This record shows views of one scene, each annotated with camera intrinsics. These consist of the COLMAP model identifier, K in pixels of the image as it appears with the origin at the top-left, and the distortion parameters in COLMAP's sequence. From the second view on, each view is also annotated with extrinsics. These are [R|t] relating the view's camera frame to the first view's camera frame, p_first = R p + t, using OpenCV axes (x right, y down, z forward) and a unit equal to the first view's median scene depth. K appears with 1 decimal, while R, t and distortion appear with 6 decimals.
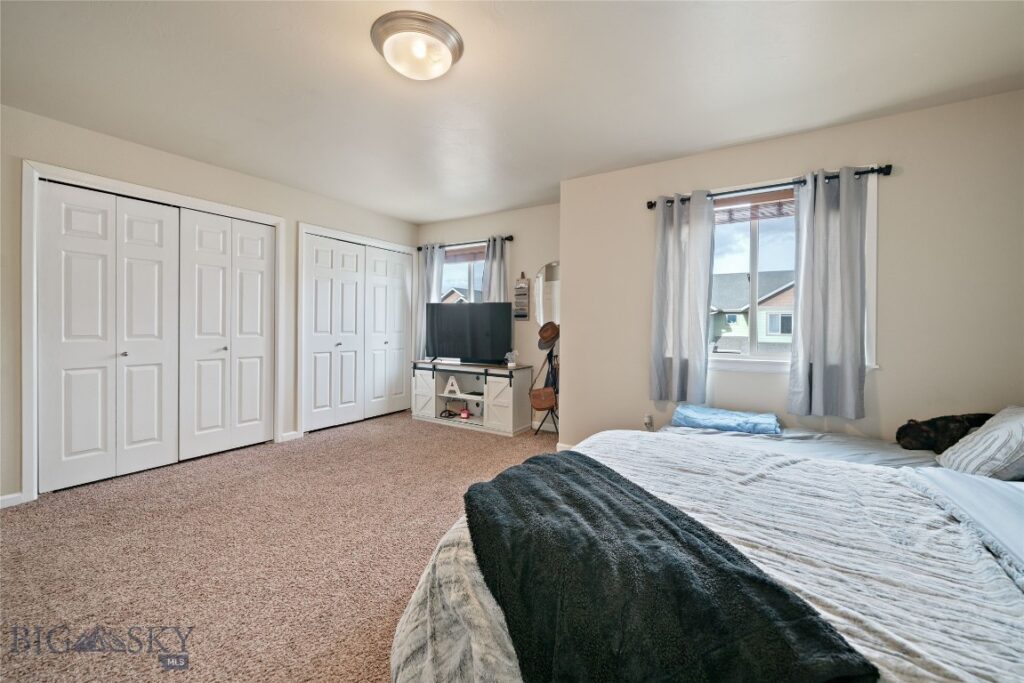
lens RADIAL K [[411.7, 0, 513.9], [0, 411.7, 328.0], [0, 0, 1]] dist [0.000569, 0.000373]
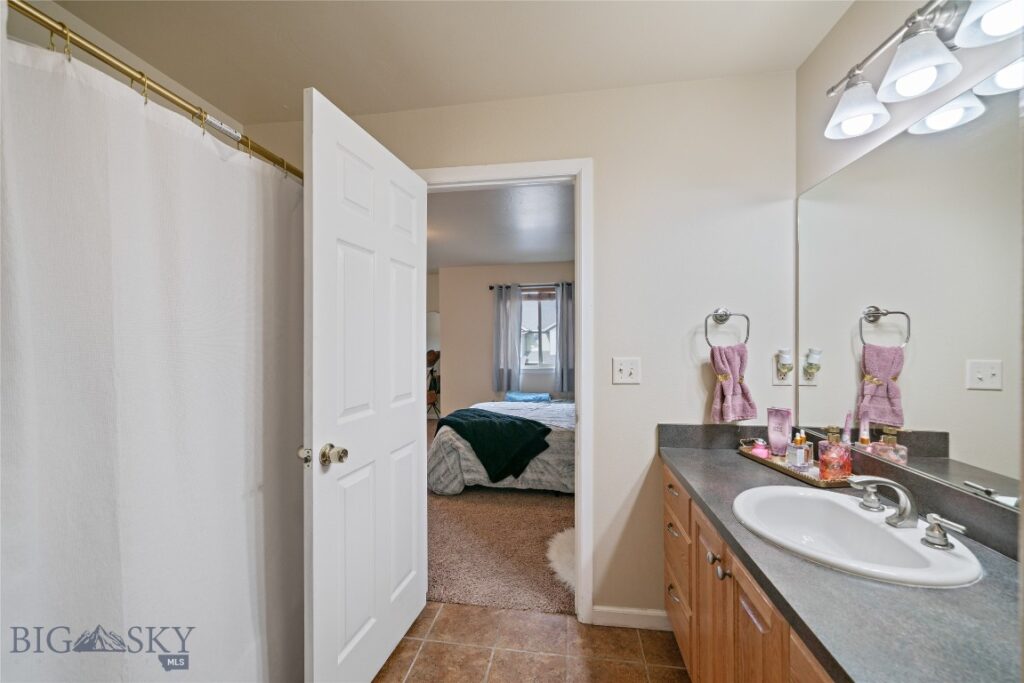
lens RADIAL K [[411.7, 0, 510.5], [0, 411.7, 340.4], [0, 0, 1]] dist [0.000569, 0.000373]
pose [[0.915420, -0.014768, 0.402228, -0.266175], [0.018216, 0.999823, -0.004750, -0.037393], [-0.402087, 0.011675, 0.915527, -0.579480]]
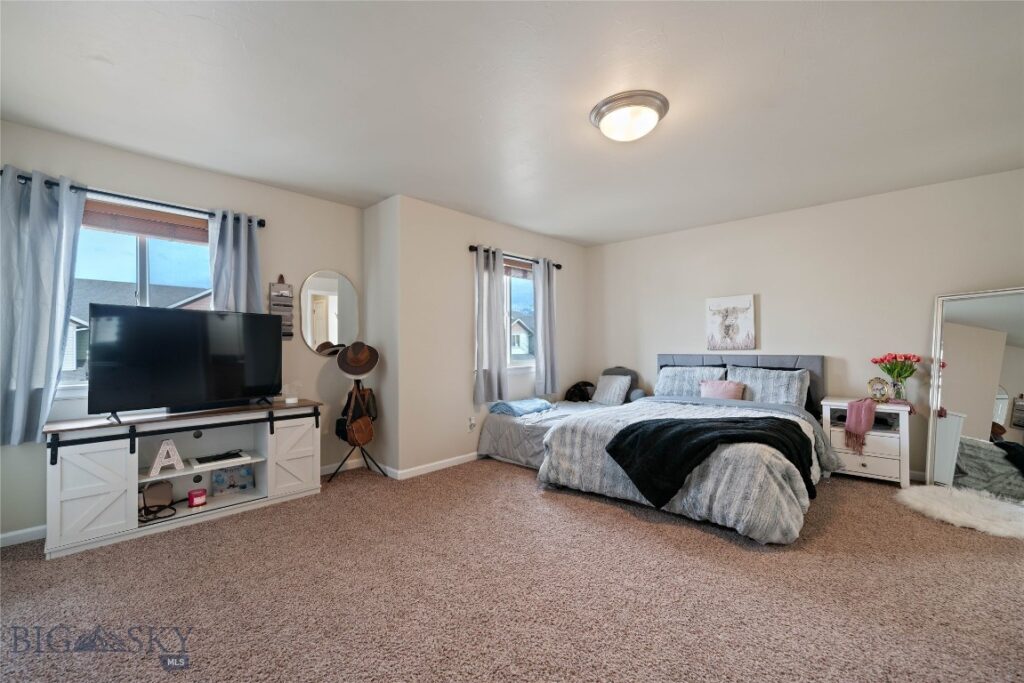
lens RADIAL K [[411.7, 0, 507.6], [0, 411.7, 345.6], [0, 0, 1]] dist [0.000569, 0.000373]
pose [[0.218732, -0.009268, 0.975741, -0.675261], [0.013859, 0.999884, 0.006390, -0.008933], [-0.975687, 0.012125, 0.218835, 0.489535]]
